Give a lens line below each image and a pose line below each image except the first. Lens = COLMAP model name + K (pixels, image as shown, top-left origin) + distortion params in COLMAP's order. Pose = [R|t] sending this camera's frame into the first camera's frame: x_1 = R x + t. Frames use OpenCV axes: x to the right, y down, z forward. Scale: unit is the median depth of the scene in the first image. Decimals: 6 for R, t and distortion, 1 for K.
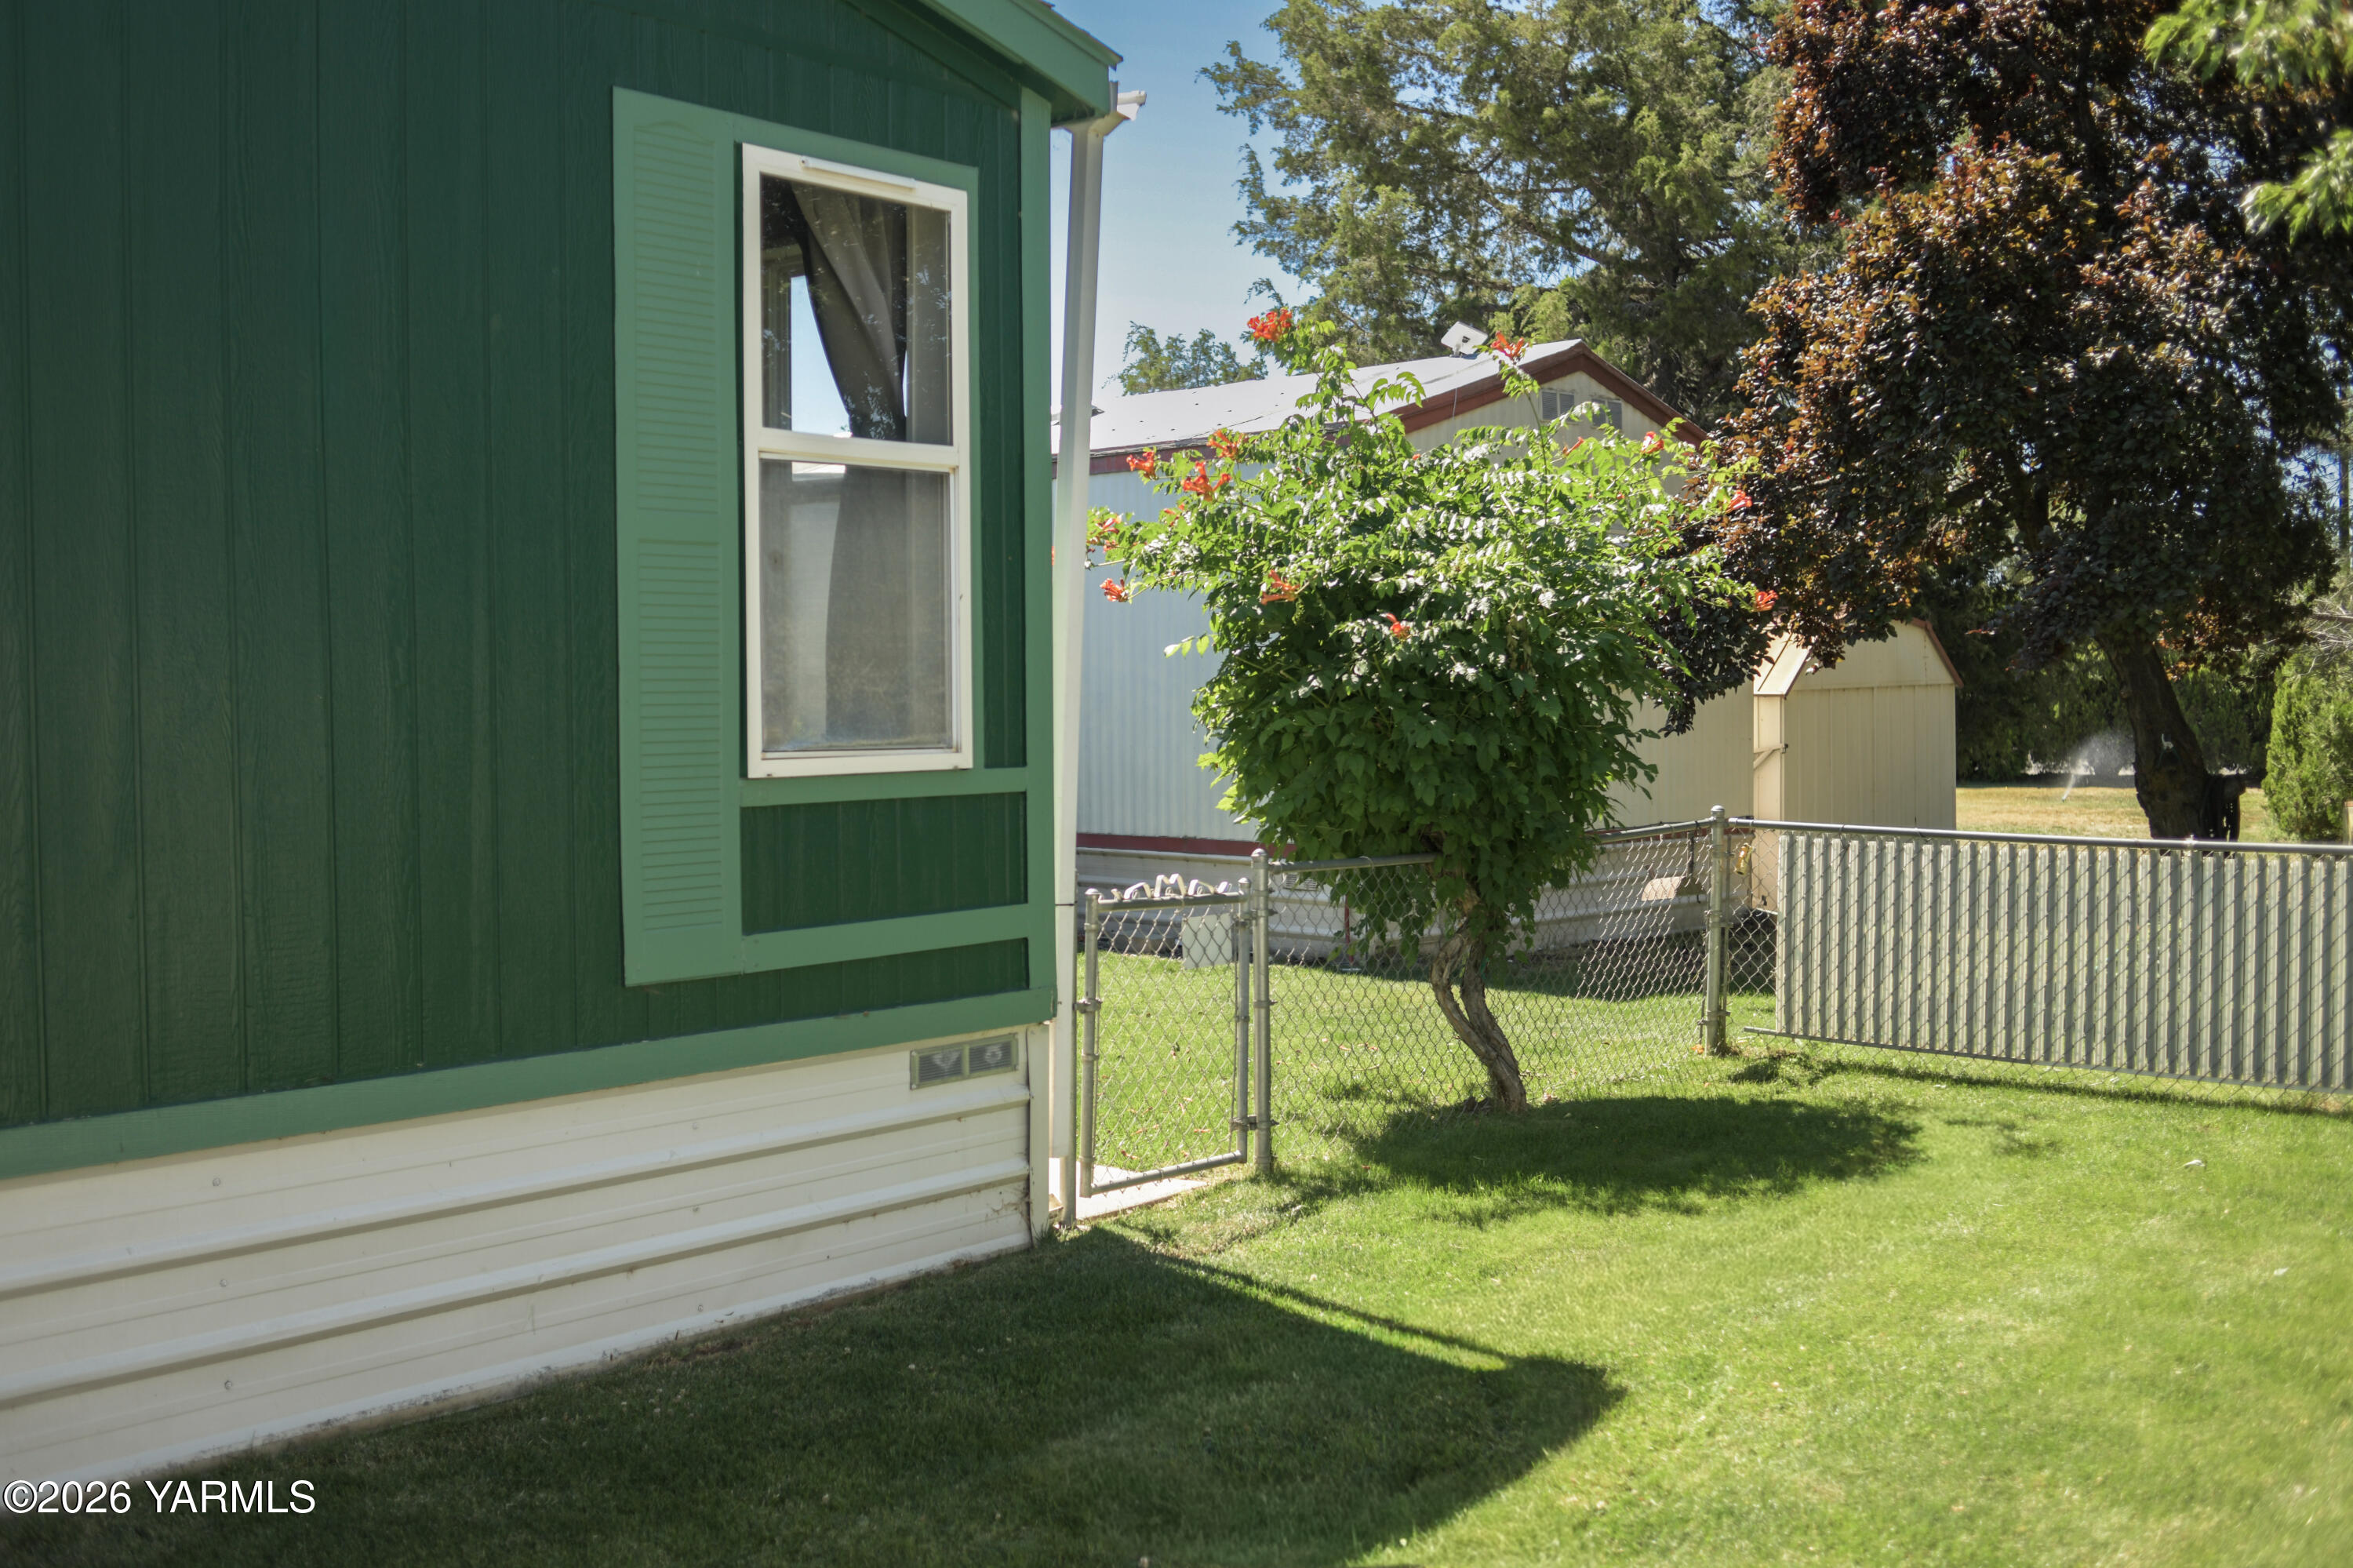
lens RADIAL K [[2480.5, 0, 1086.4], [0, 2480.5, 787.4], [0, 0, 1]] dist [-0.105379, 0.167496]
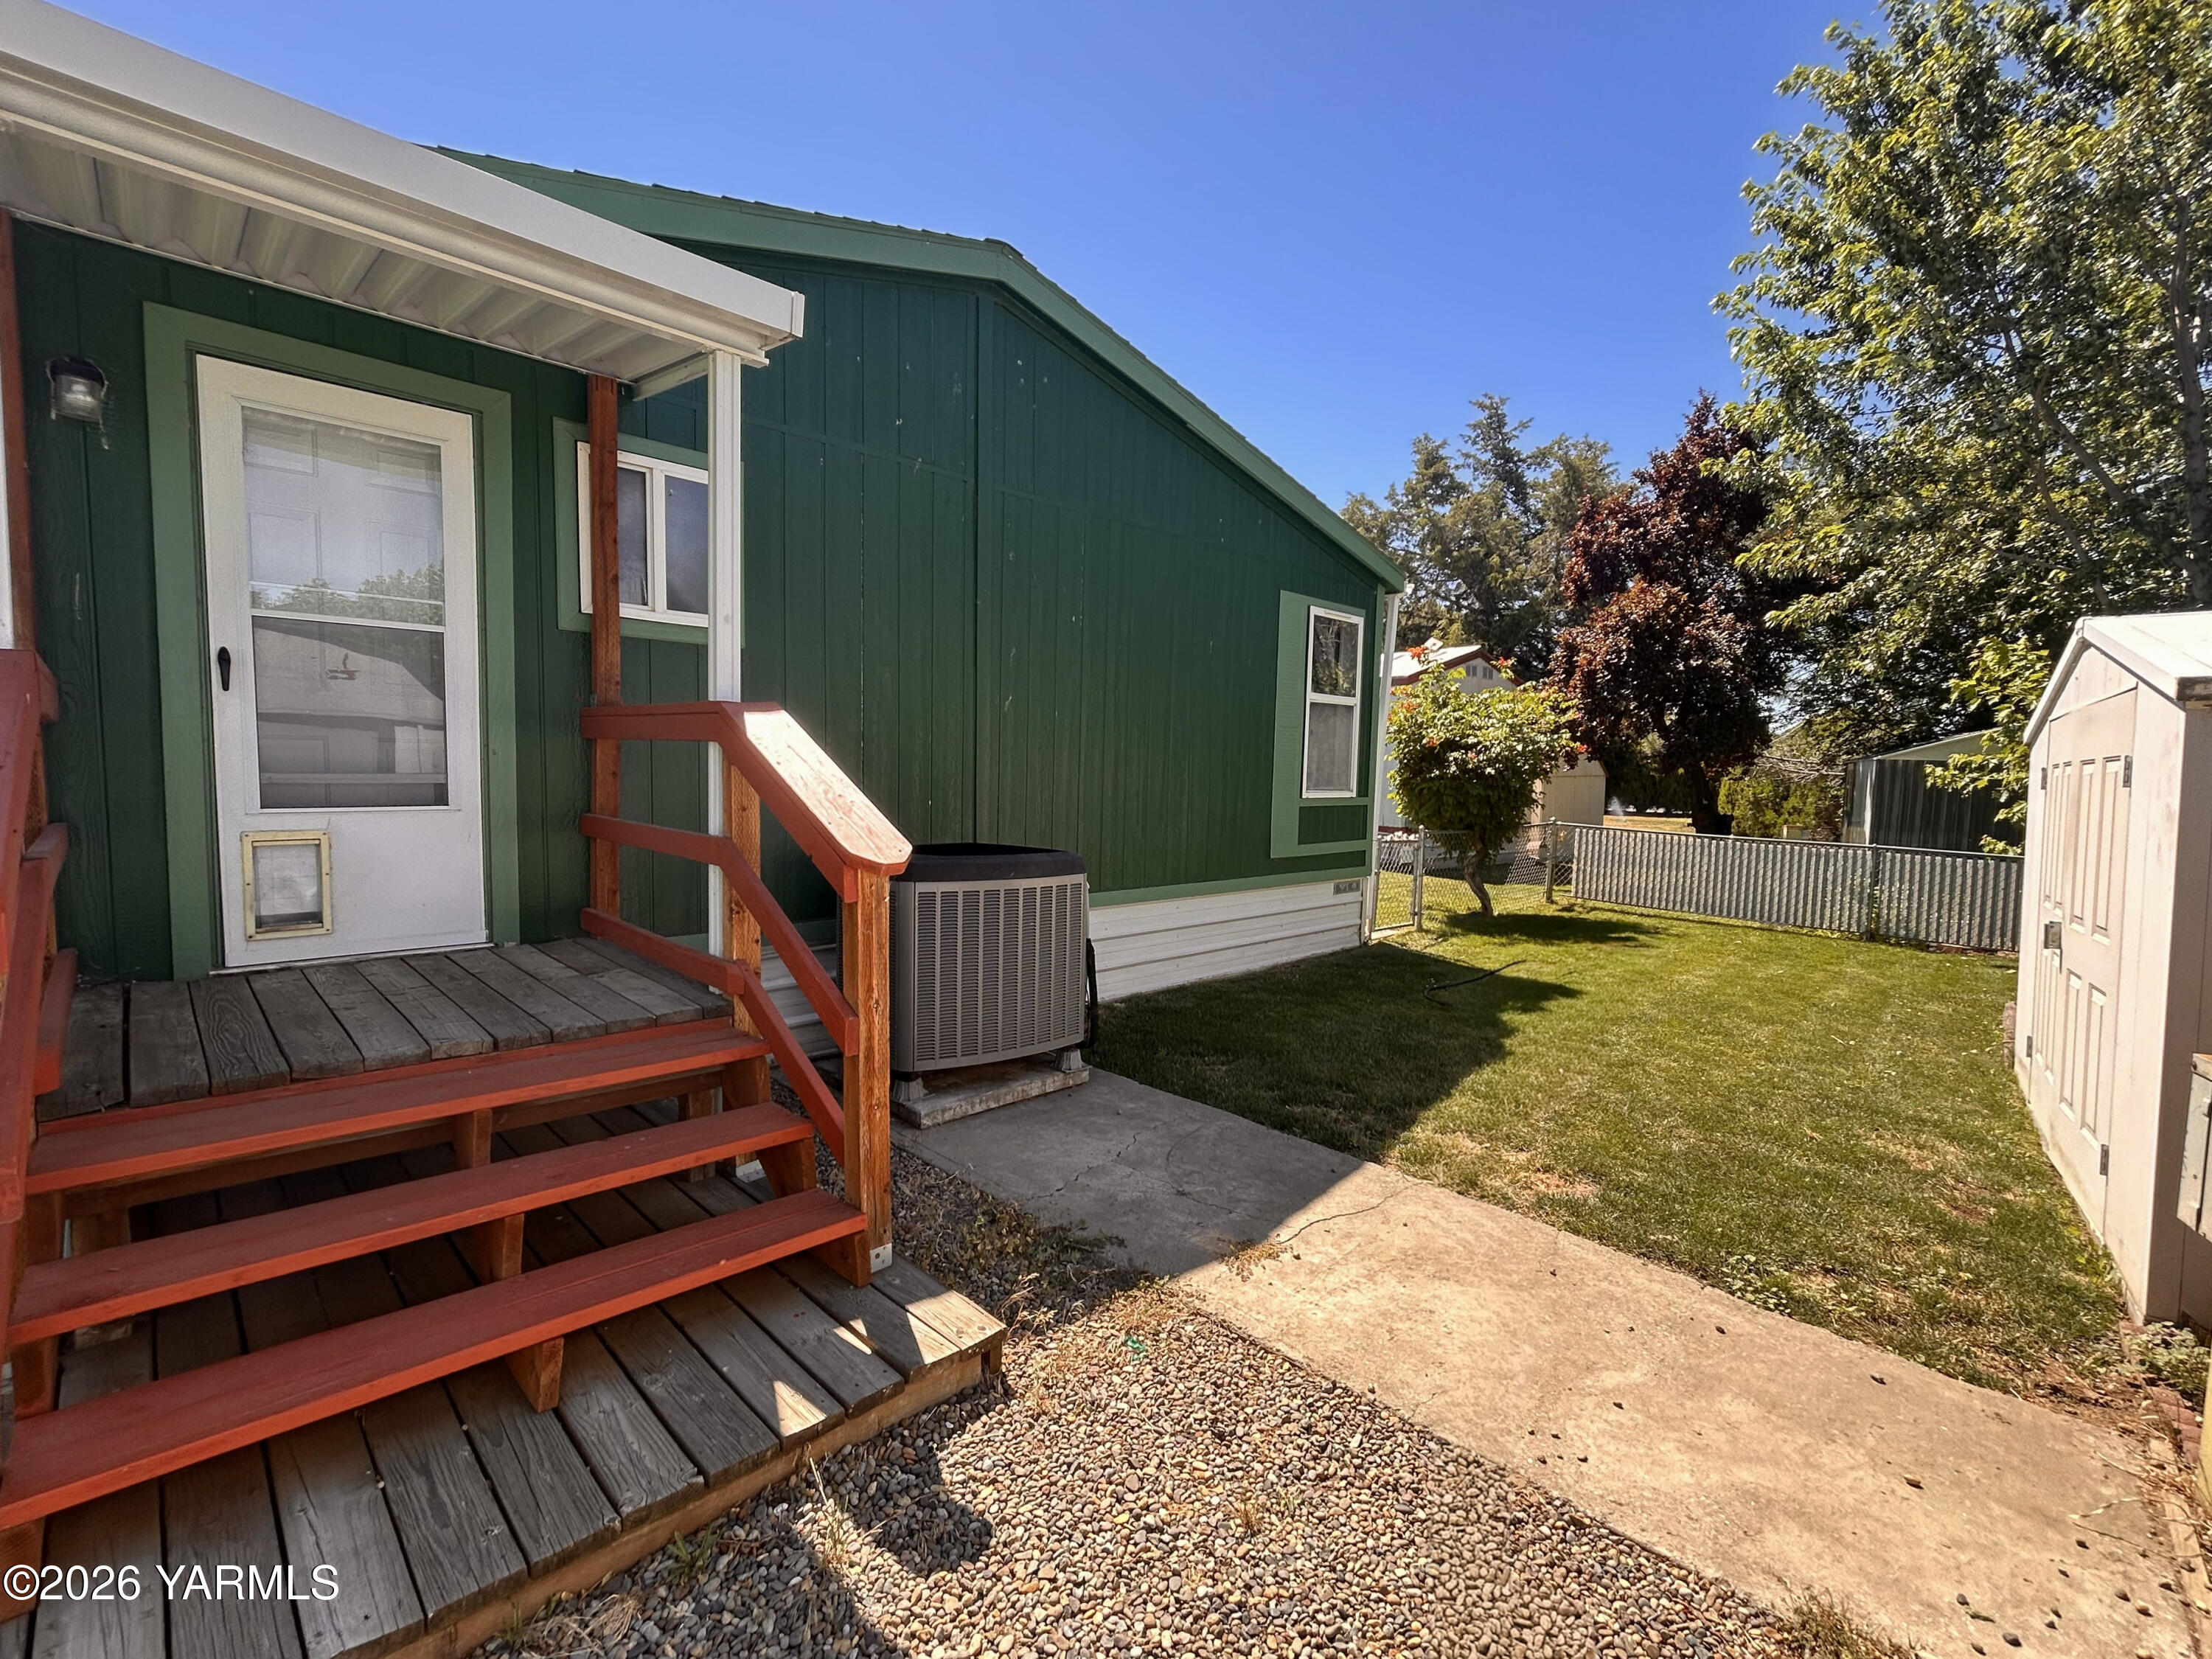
lens RADIAL K [[1000.4, 0, 1106.0], [0, 1000.4, 829.5], [0, 0, 1]] dist [0.000547, 0.000447]
pose [[0.996179, 0.040657, -0.077291, -0.206032], [-0.038257, 0.998747, 0.032273, 0.003640], [0.078506, -0.029193, 0.996486, -0.254668]]
